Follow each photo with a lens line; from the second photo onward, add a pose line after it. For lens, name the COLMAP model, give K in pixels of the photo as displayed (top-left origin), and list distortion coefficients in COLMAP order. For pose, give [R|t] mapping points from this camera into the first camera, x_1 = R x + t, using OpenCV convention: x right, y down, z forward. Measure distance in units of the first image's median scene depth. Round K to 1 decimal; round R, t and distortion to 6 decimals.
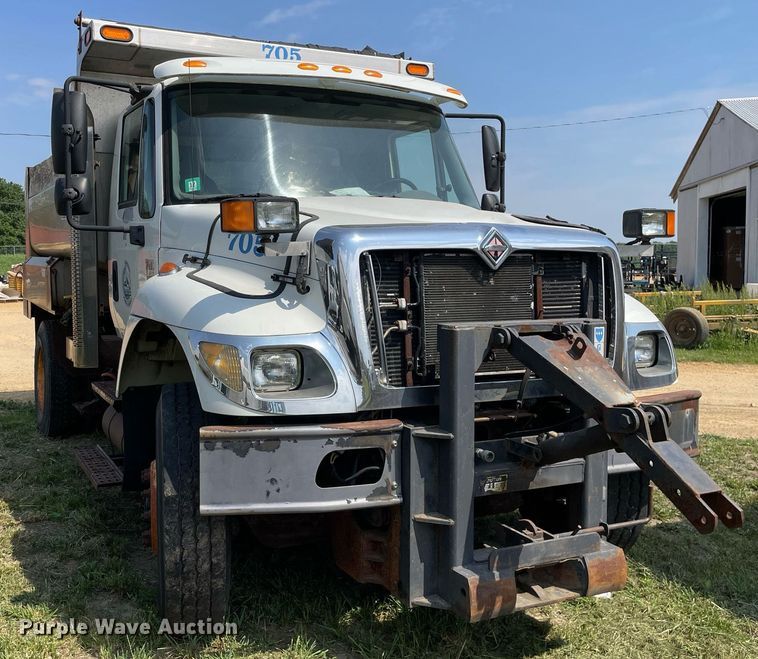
lens RADIAL K [[836.9, 0, 378.7], [0, 836.9, 289.6], [0, 0, 1]] dist [0.062431, -0.014674]
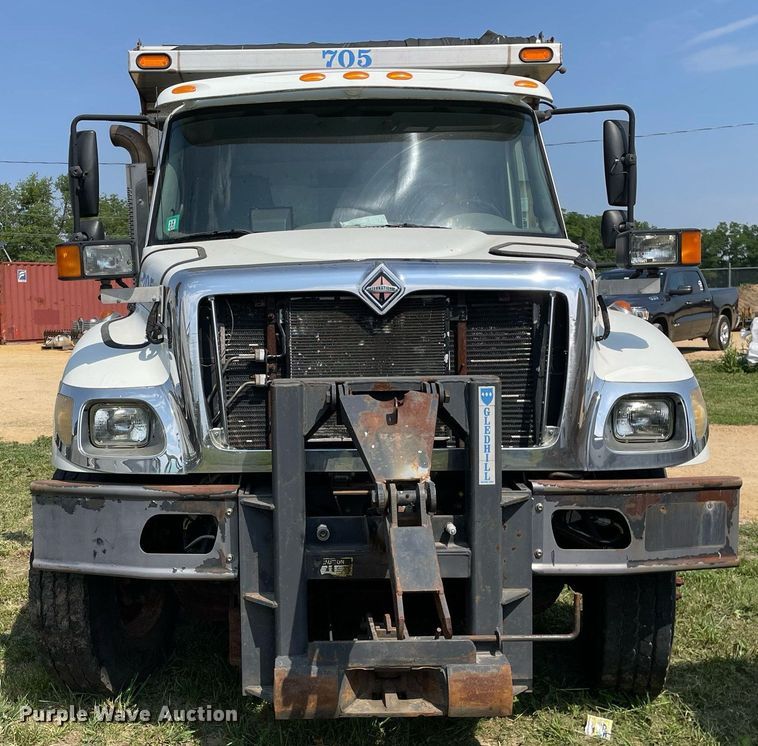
lens RADIAL K [[1054.4, 0, 379.0], [0, 1054.4, 373.0], [0, 0, 1]] dist [0.178957, -0.492558]
pose [[0.900412, 0.015425, -0.434764, 0.632424], [0.001398, 0.999263, 0.038348, -0.007161], [0.435035, -0.035136, 0.899728, 0.055462]]
